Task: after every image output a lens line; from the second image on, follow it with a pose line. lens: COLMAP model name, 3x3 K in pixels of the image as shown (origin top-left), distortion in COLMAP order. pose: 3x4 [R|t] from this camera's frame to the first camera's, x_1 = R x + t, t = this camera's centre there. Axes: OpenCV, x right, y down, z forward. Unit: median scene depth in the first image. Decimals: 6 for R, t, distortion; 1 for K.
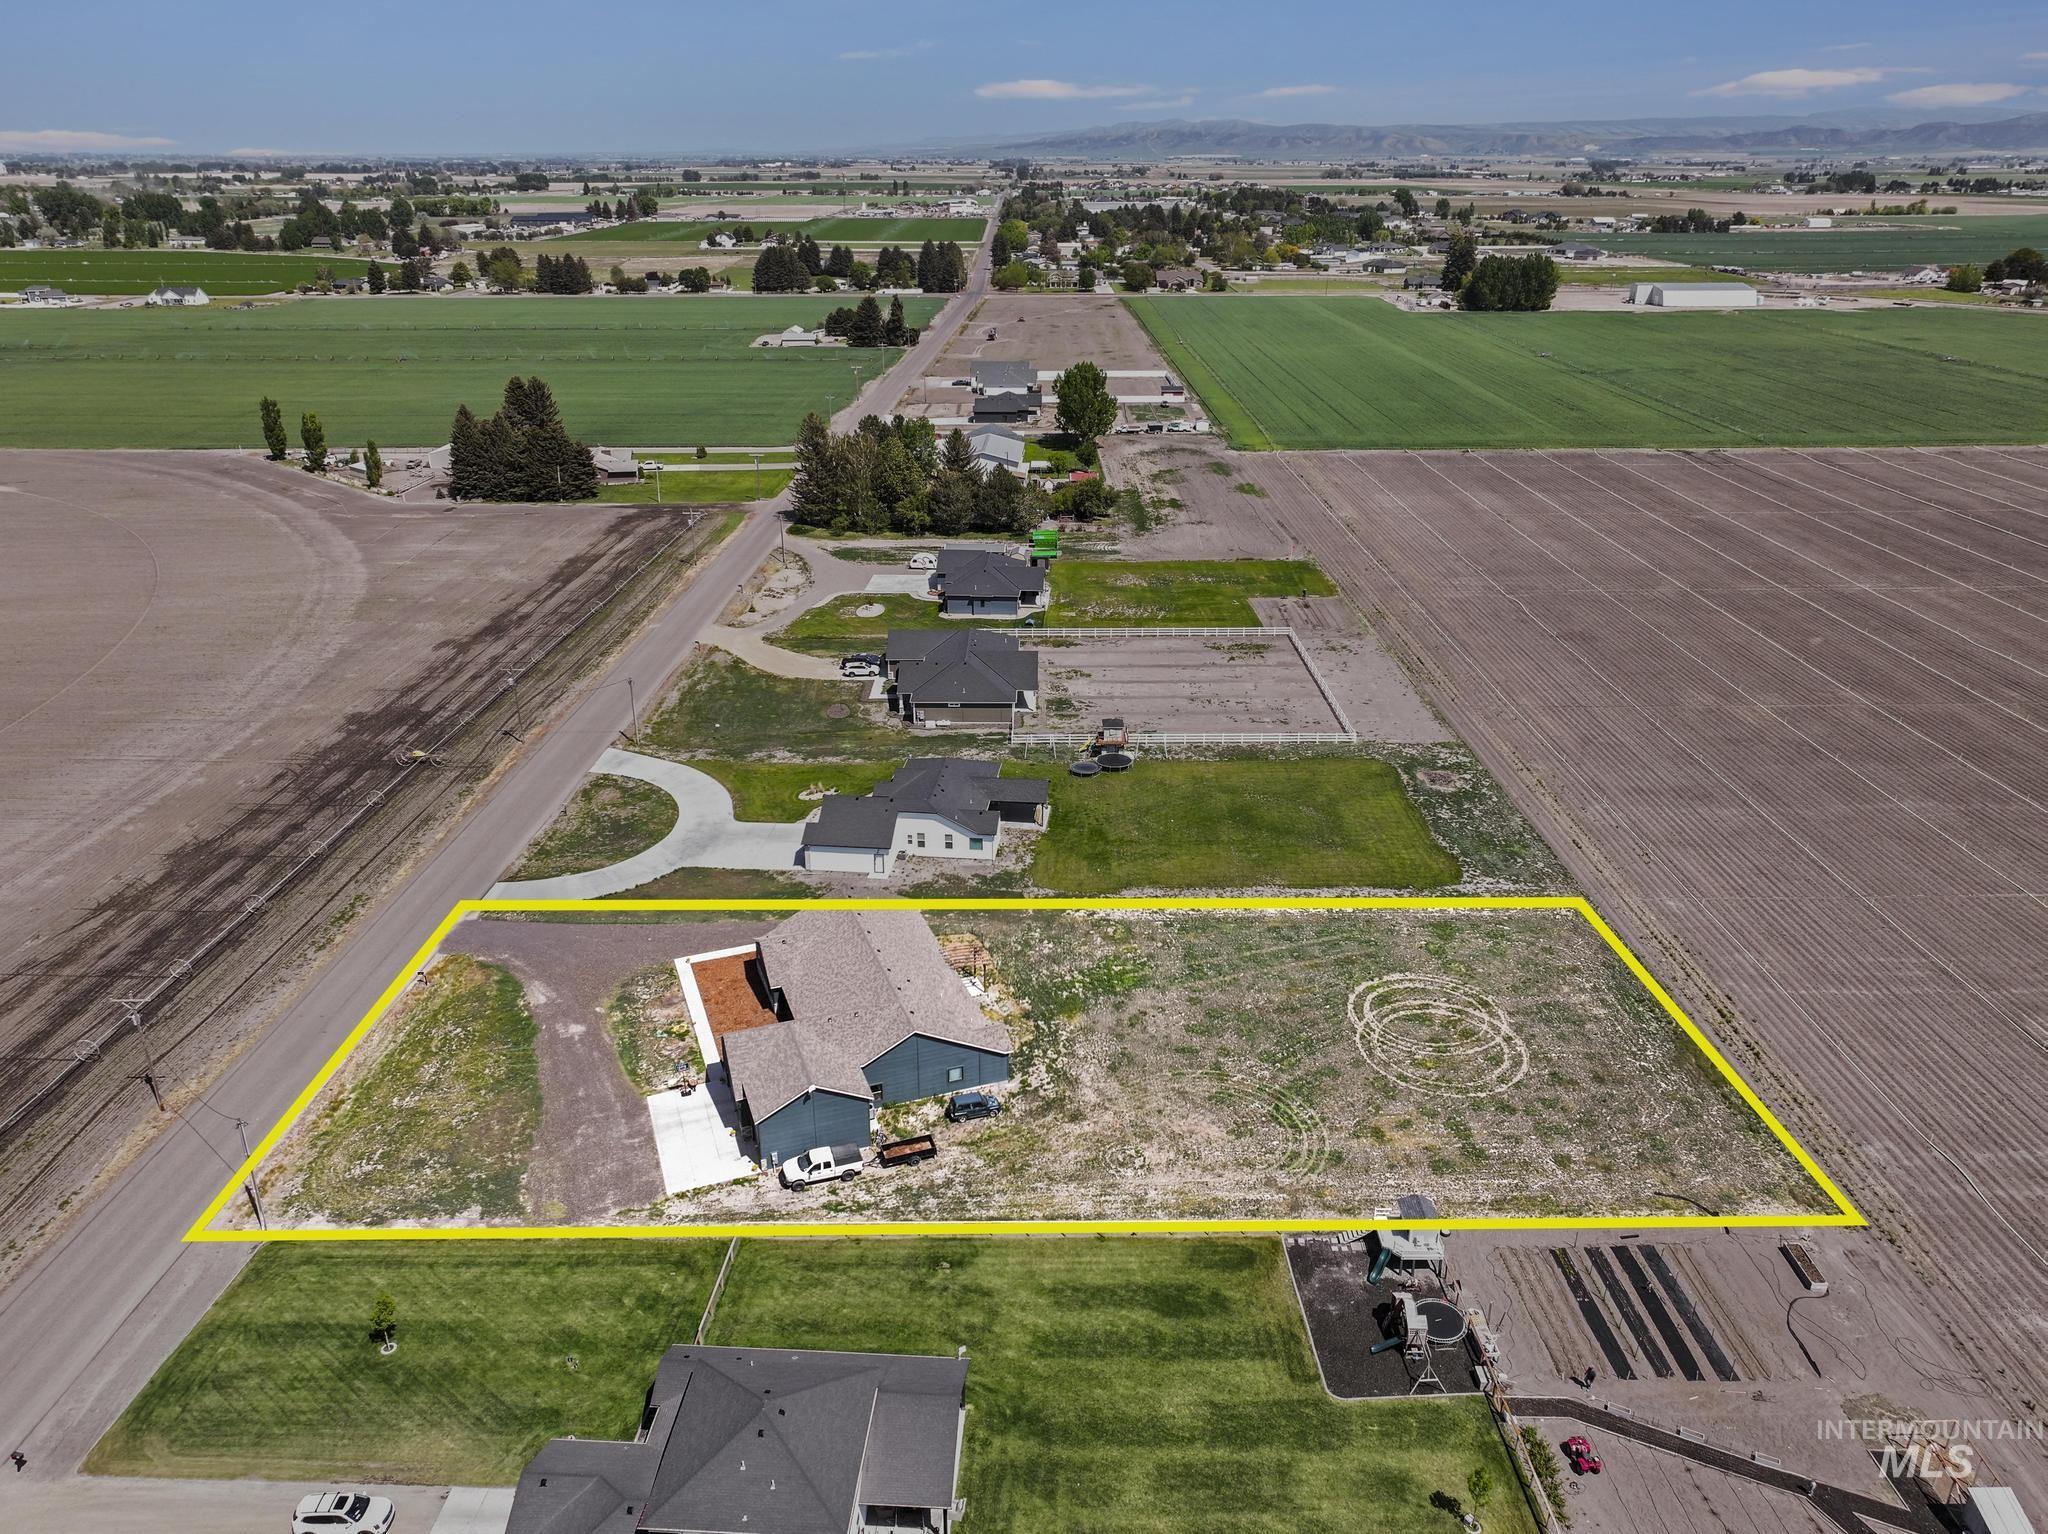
lens RADIAL K [[1460.7, 0, 1034.4], [0, 1460.7, 768.2], [0, 0, 1]] dist [0.003955, 0.007350]
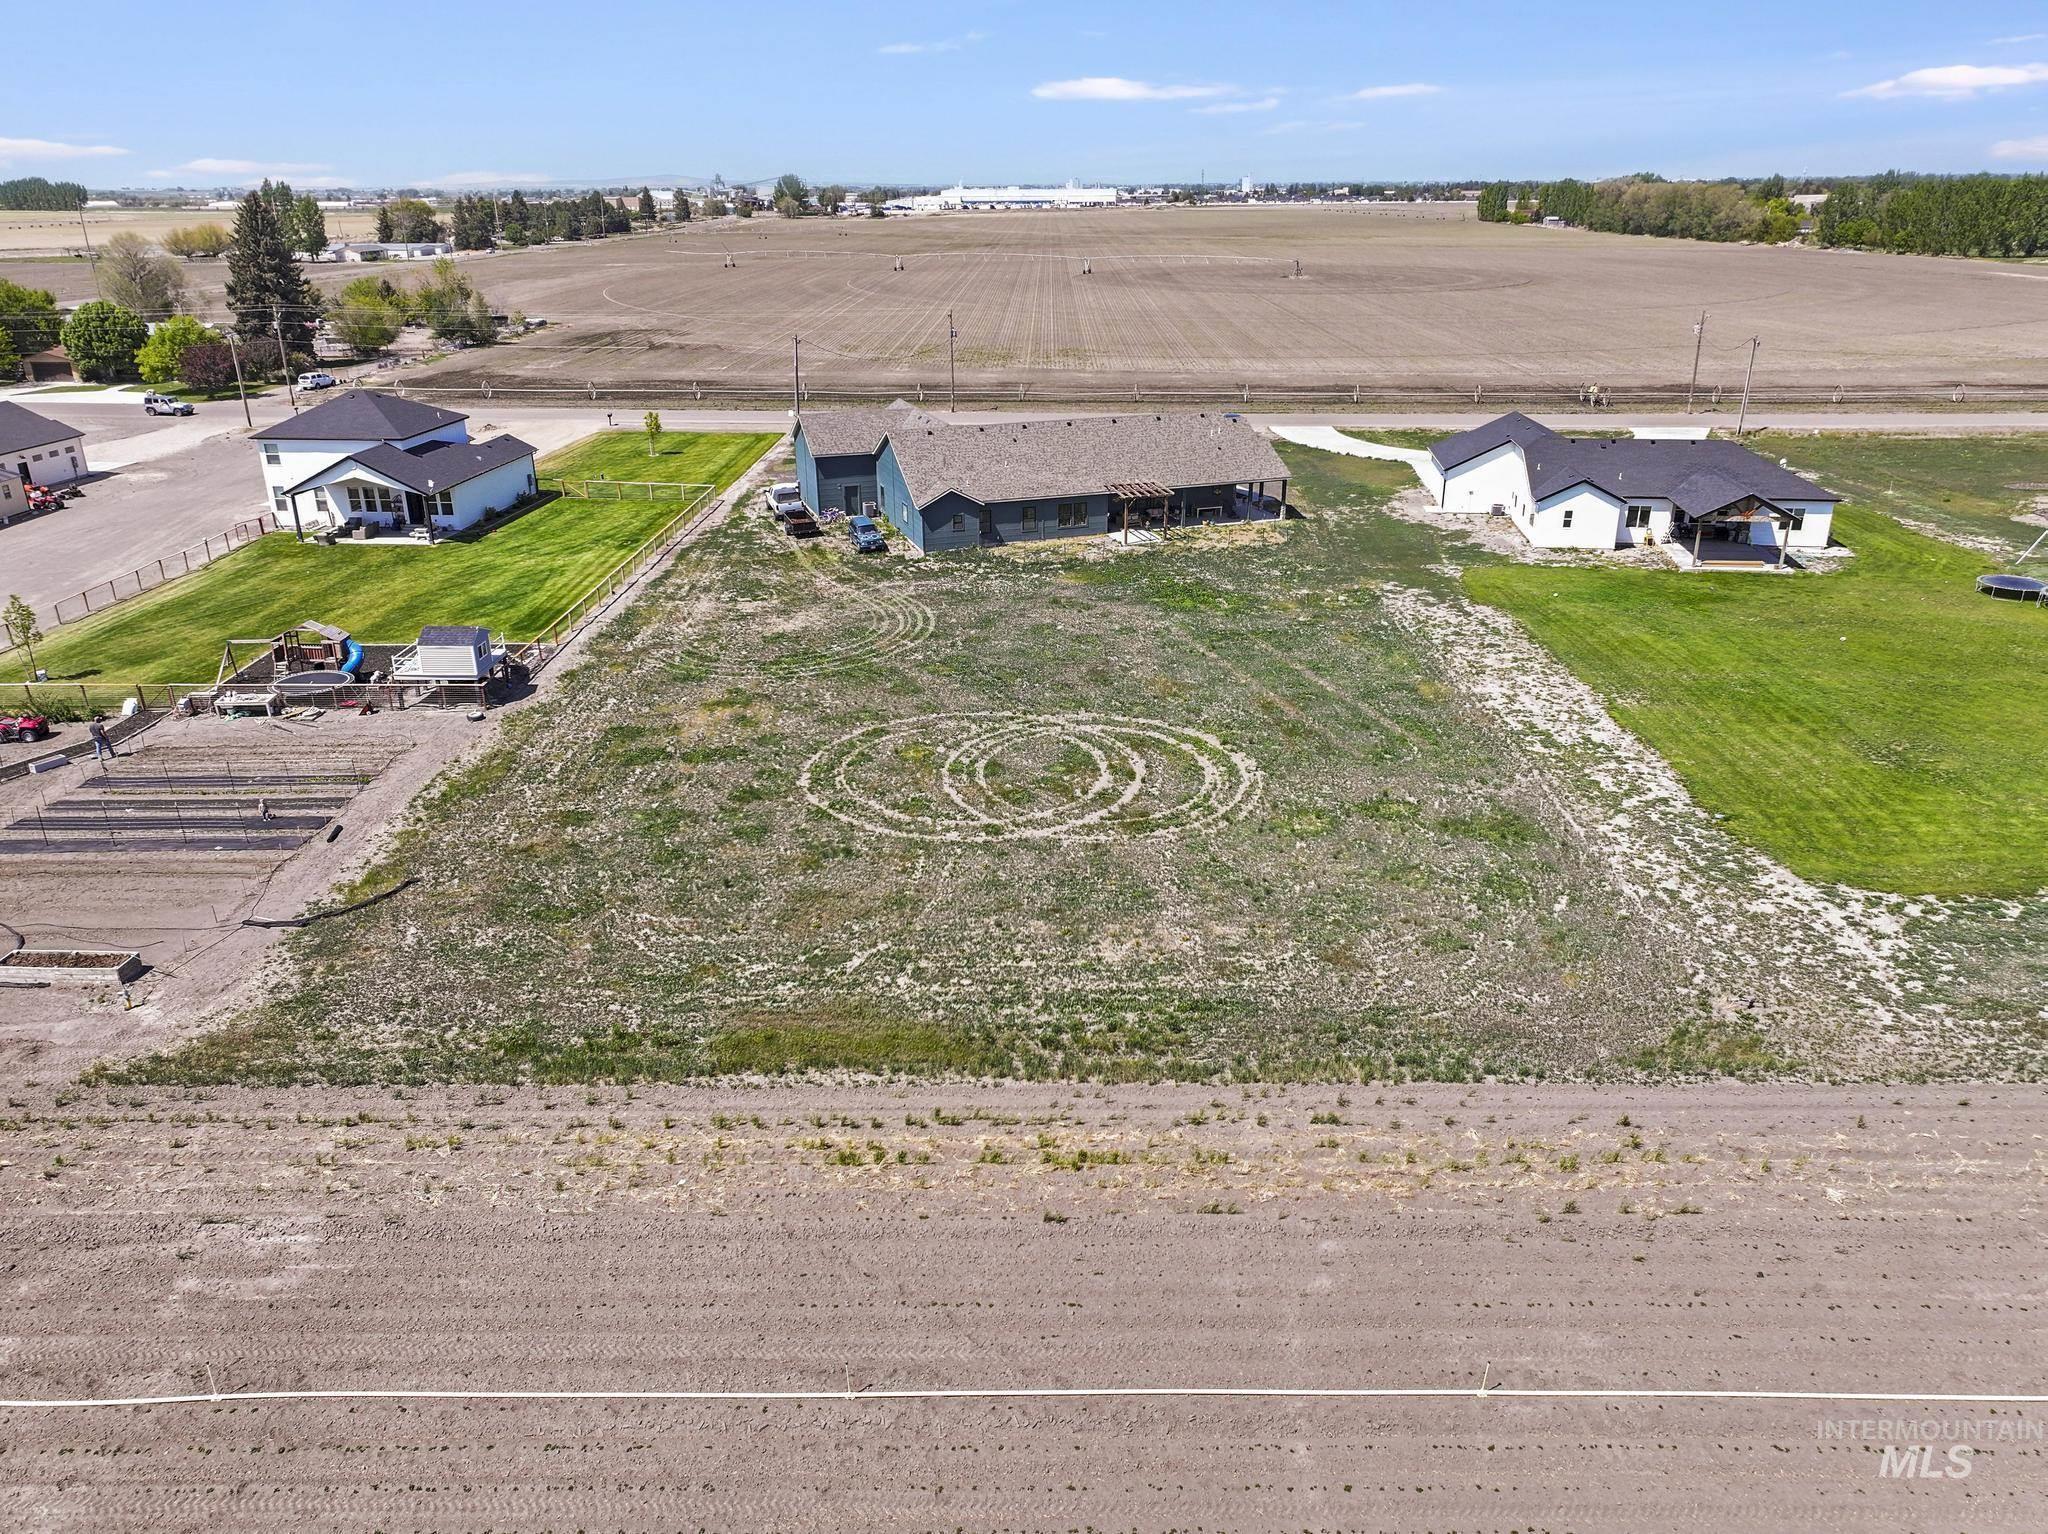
lens RADIAL K [[1430.1, 0, 1024.0], [0, 1430.1, 767.0], [0, 0, 1]] dist [0.005725, 0.003818]
pose [[-0.032049, 0.374447, -0.926694, 0.628442], [-0.384260, 0.851295, 0.357270, 0.008948], [0.922668, 0.367542, 0.116602, 0.831463]]
